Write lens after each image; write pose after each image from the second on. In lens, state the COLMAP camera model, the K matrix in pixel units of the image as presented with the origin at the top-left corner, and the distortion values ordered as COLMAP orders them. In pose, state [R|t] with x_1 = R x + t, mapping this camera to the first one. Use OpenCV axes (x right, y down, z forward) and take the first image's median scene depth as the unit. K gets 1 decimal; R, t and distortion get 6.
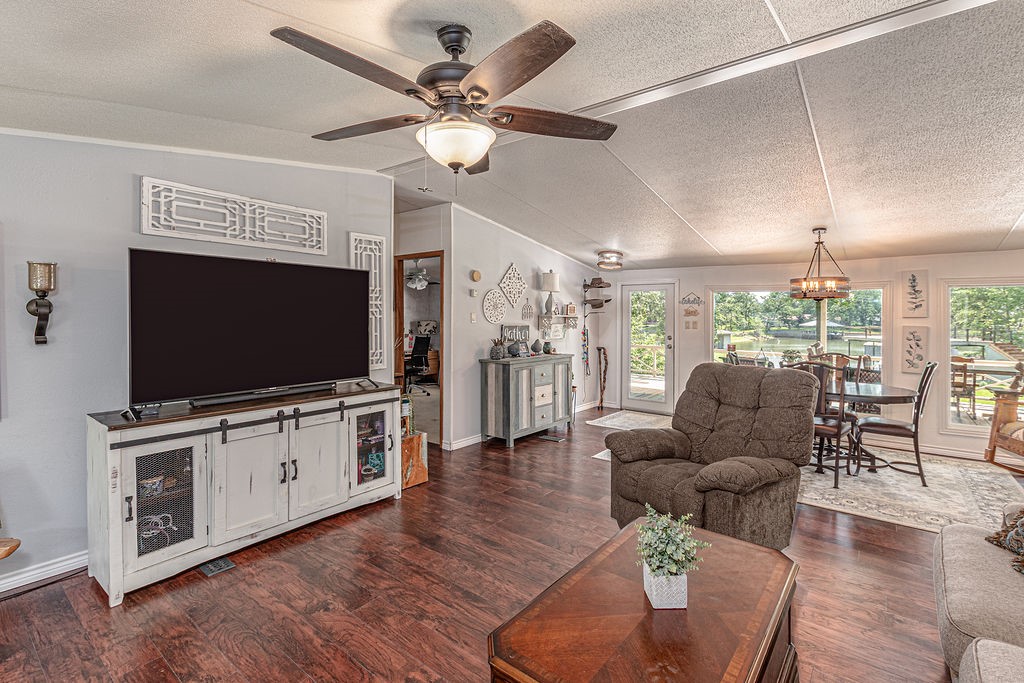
lens RADIAL K [[464.9, 0, 517.1], [0, 464.9, 325.7], [0, 0, 1]] dist [-0.002677, -0.000515]
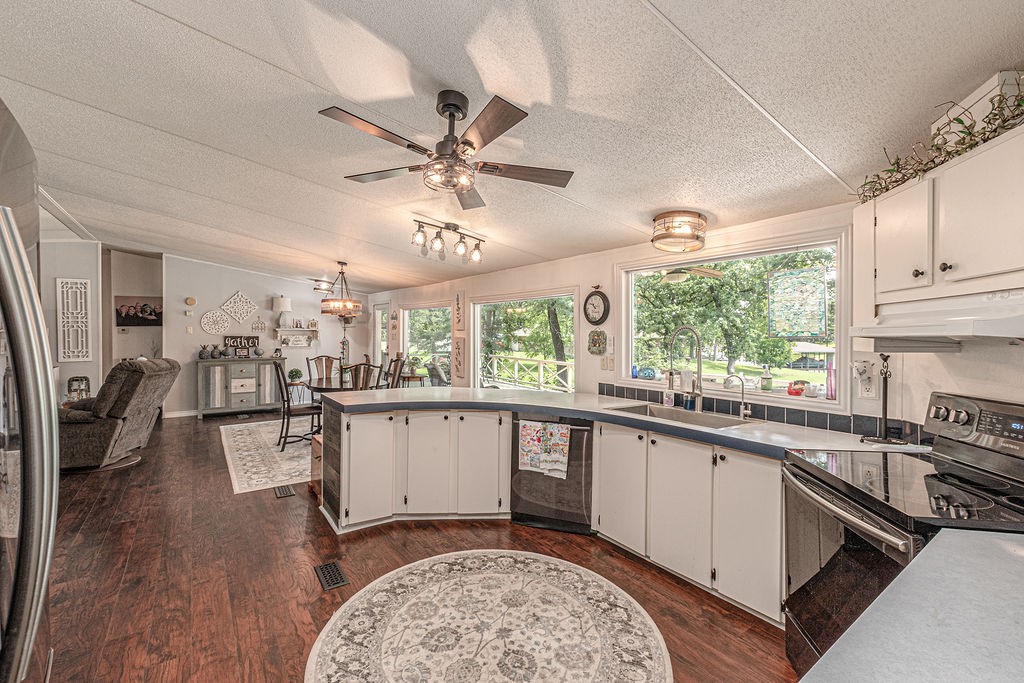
lens RADIAL K [[439.2, 0, 512.4], [0, 439.2, 330.7], [0, 0, 1]] dist [0.000051, -0.000308]
pose [[0.963233, 0.000467, -0.268668, 1.184625], [-0.007318, 0.999673, -0.024501, 0.010351], [0.268569, 0.025566, 0.962921, -0.057307]]
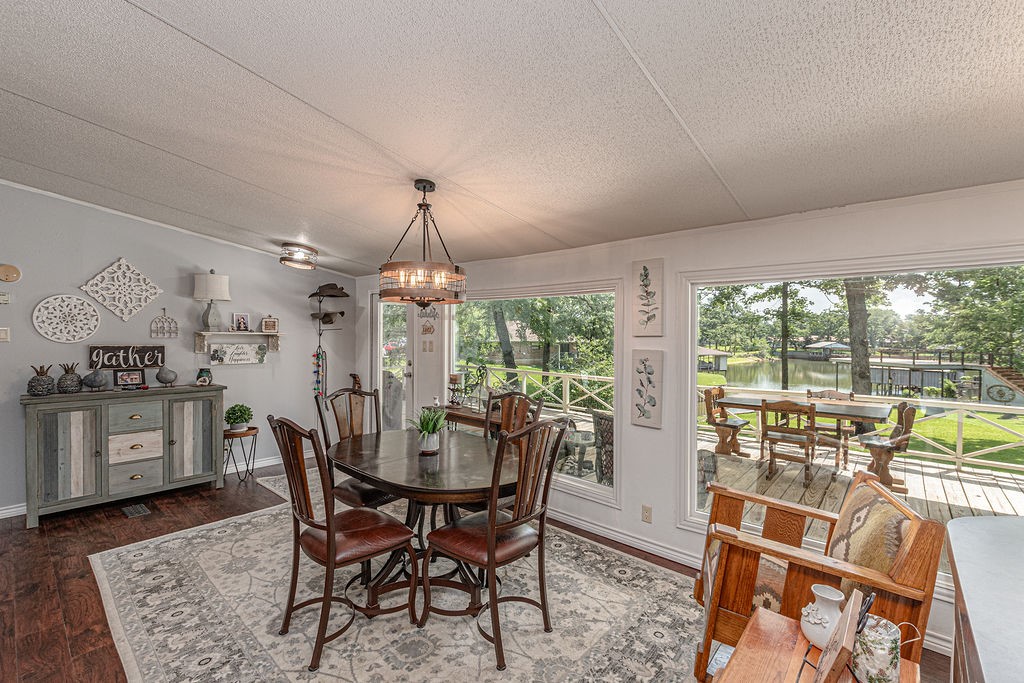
lens RADIAL K [[444.9, 0, 512.6], [0, 444.9, 337.8], [0, 0, 1]] dist [-0.002912, -0.000686]
pose [[0.998640, 0.003685, -0.052002, 0.647189], [-0.004616, 0.999831, -0.017791, -0.003724], [0.051927, 0.018007, 0.998489, 0.365789]]
